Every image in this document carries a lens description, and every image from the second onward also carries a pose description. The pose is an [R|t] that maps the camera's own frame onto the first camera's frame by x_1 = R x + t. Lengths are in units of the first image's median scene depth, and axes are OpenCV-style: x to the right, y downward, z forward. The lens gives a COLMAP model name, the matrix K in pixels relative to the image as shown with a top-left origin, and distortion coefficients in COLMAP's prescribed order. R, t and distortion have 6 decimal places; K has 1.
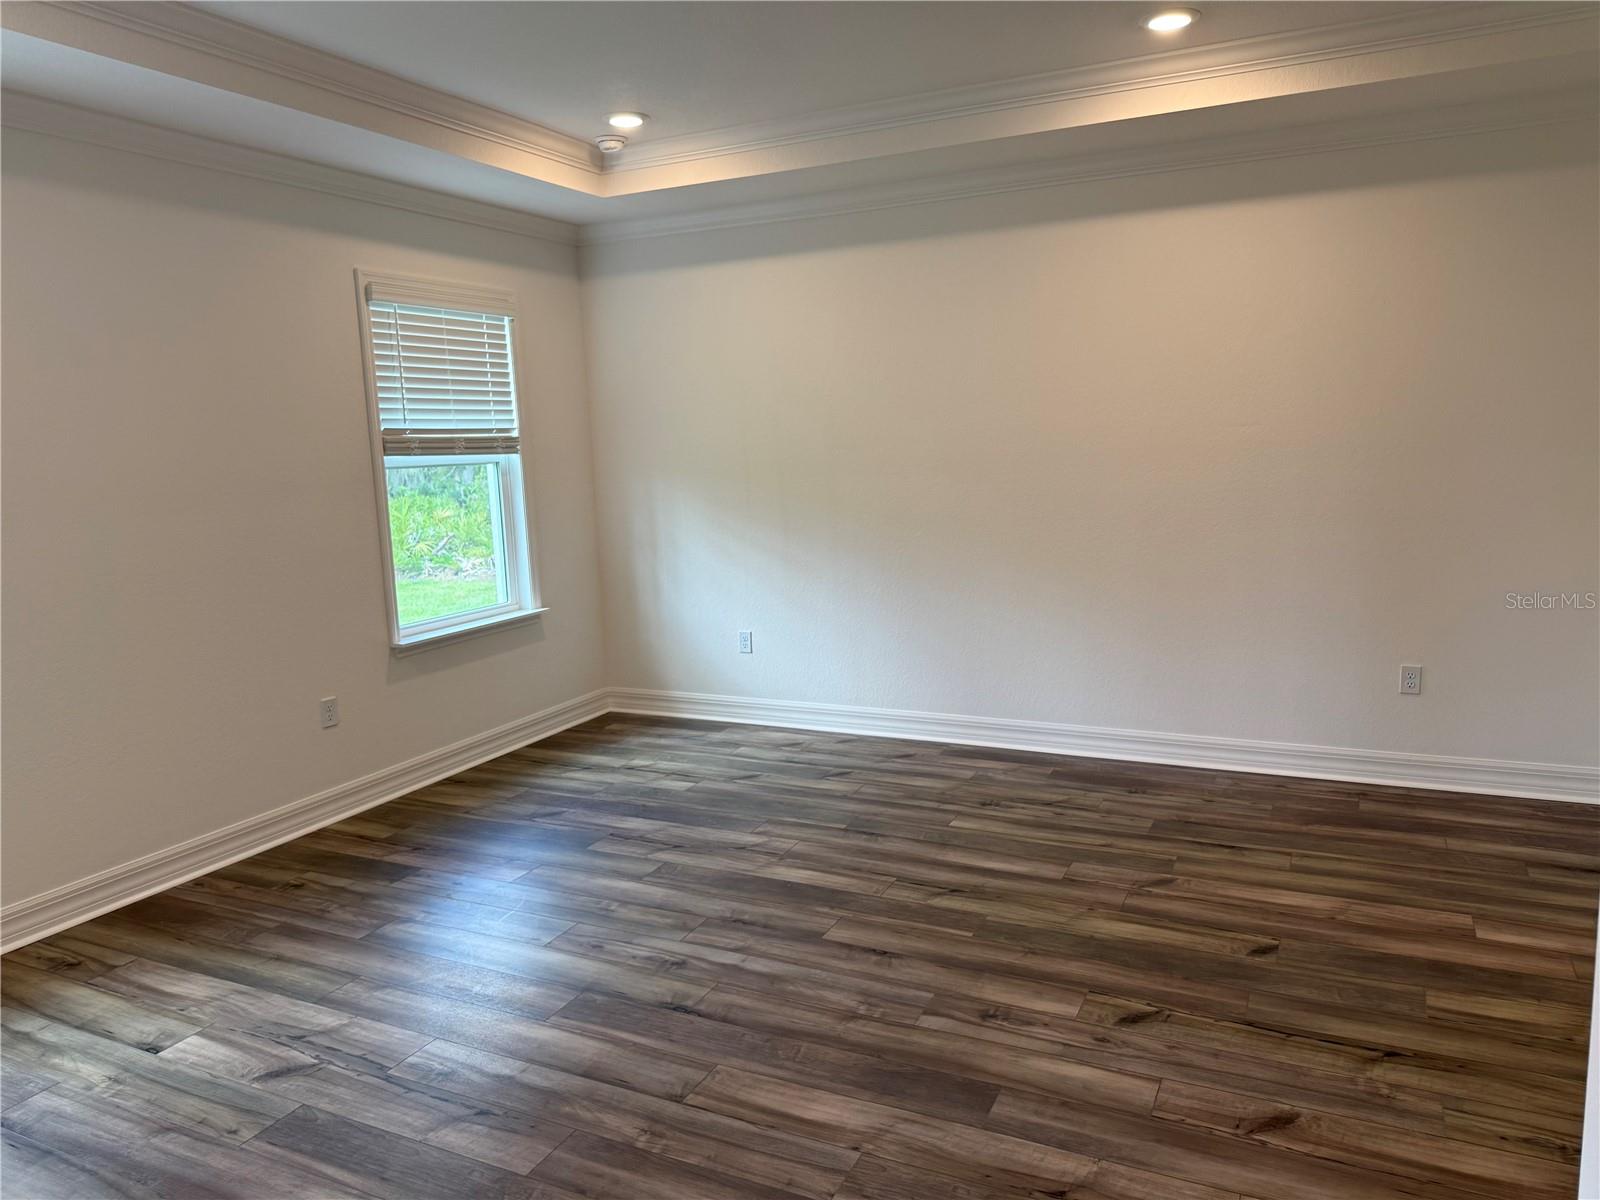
lens RADIAL K [[1132.6, 0, 796.7], [0, 1132.6, 601.7], [0, 0, 1]] dist [0.090596, -0.123712]
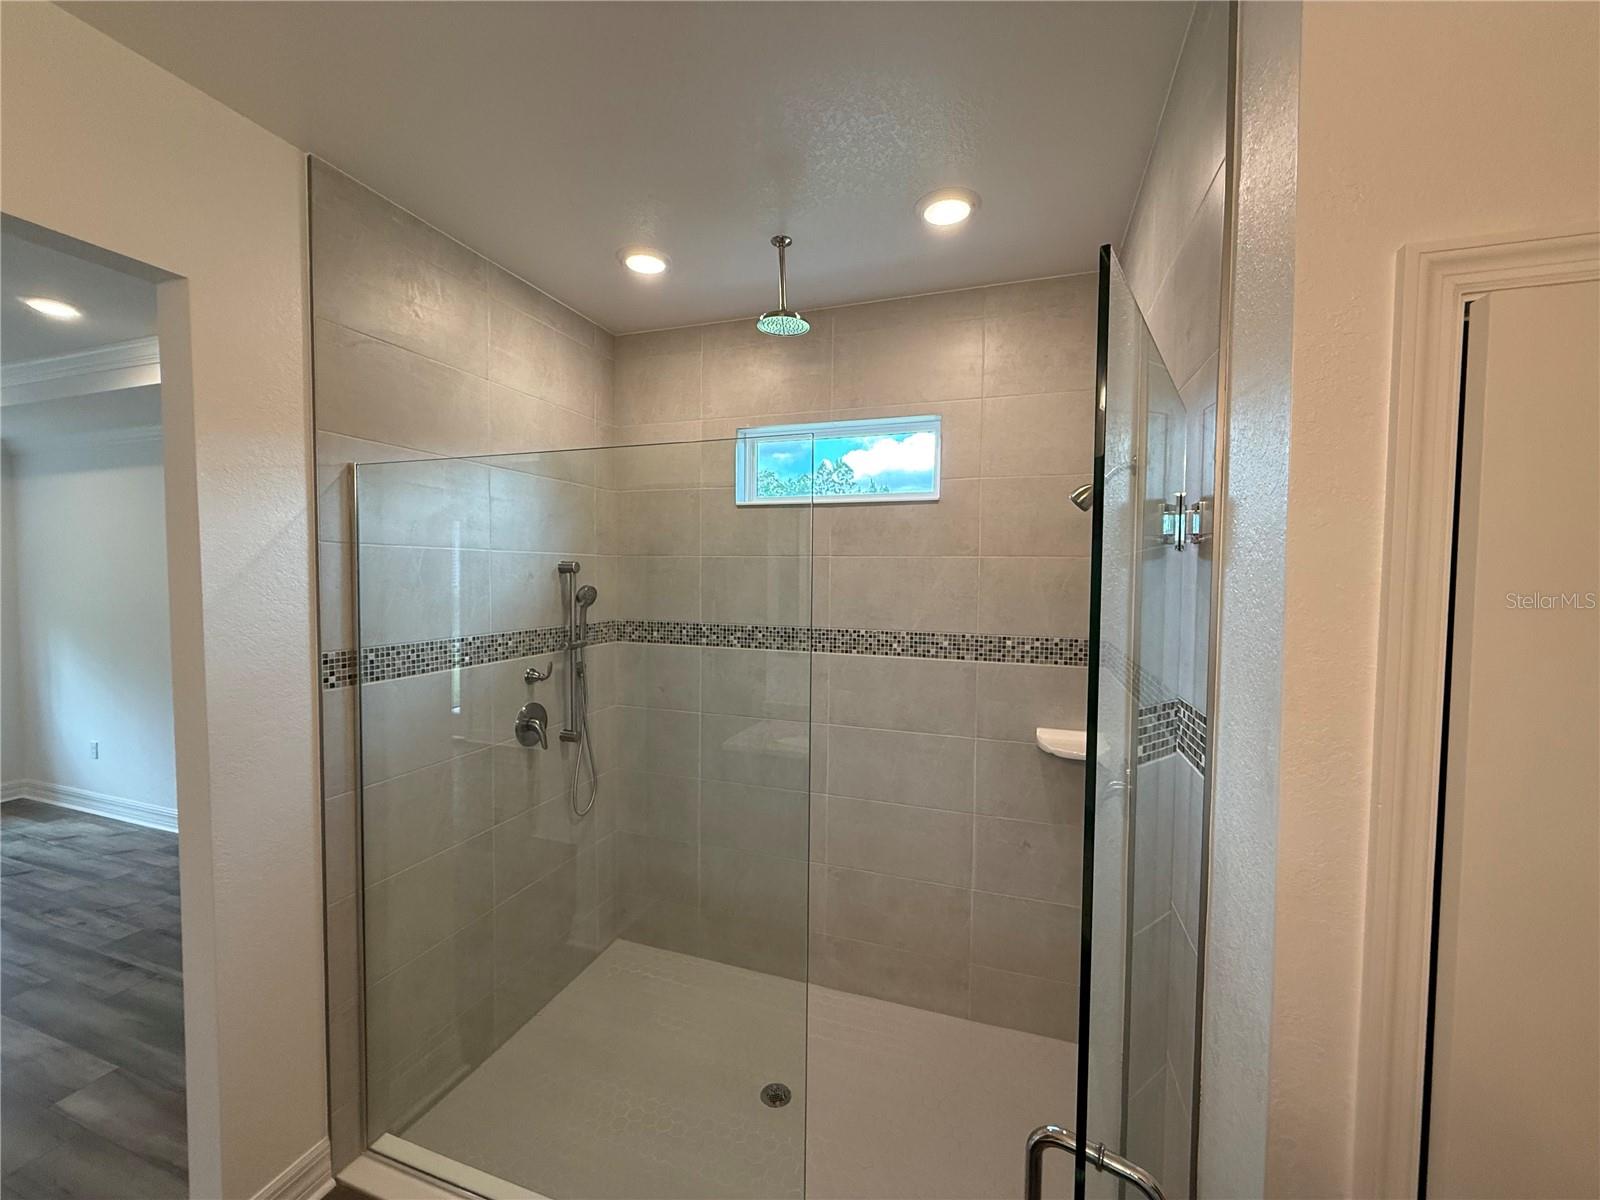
lens RADIAL K [[659.7, 0, 800.0], [0, 659.7, 600.0], [0, 0, 1]] dist [-0.002938, -0.000577]
pose [[0.995647, 0.037353, 0.085393, 0.879466], [-0.027829, 0.993528, -0.110127, -0.096490], [-0.088954, 0.107272, 0.990242, 0.192235]]
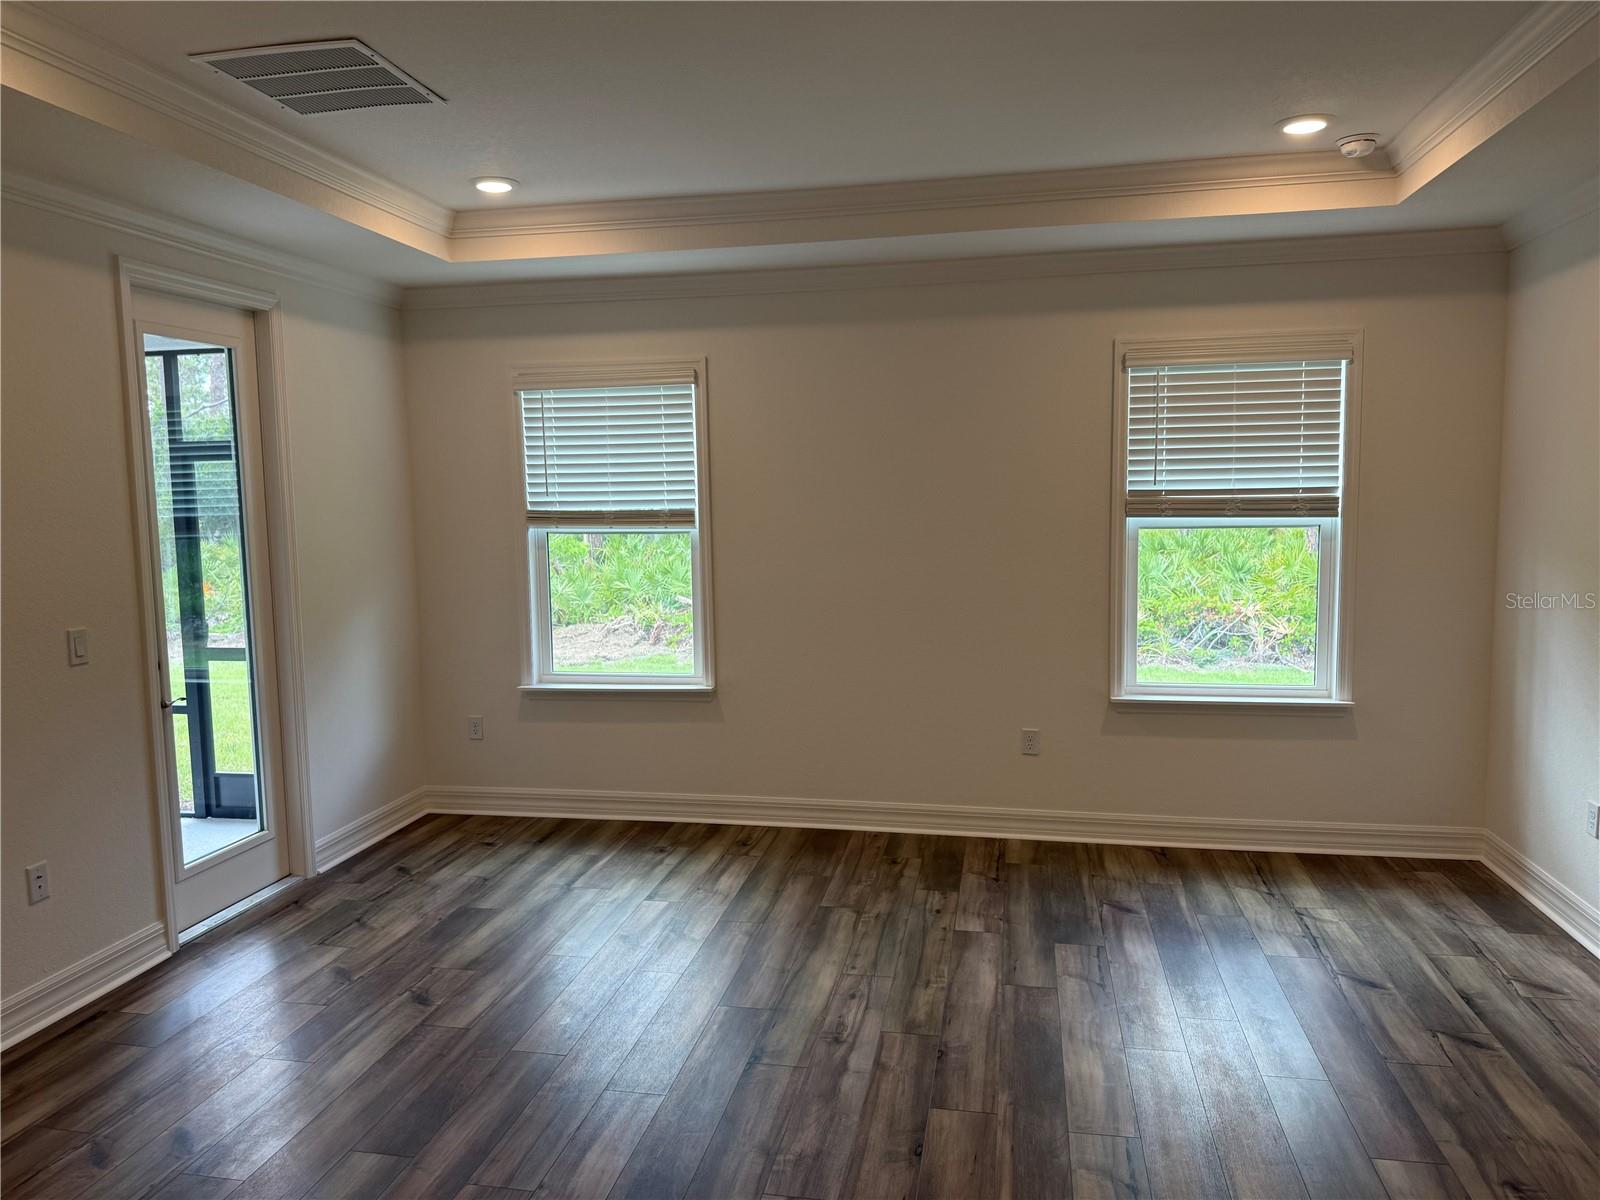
lens RADIAL K [[1132.6, 0, 796.7], [0, 1132.6, 601.7], [0, 0, 1]] dist [0.090596, -0.123712]
pose [[0.245321, 0.129322, -0.960777, 0.580511], [-0.133100, 0.986170, 0.098755, -0.116805], [0.960261, 0.103653, 0.259141, 0.468877]]
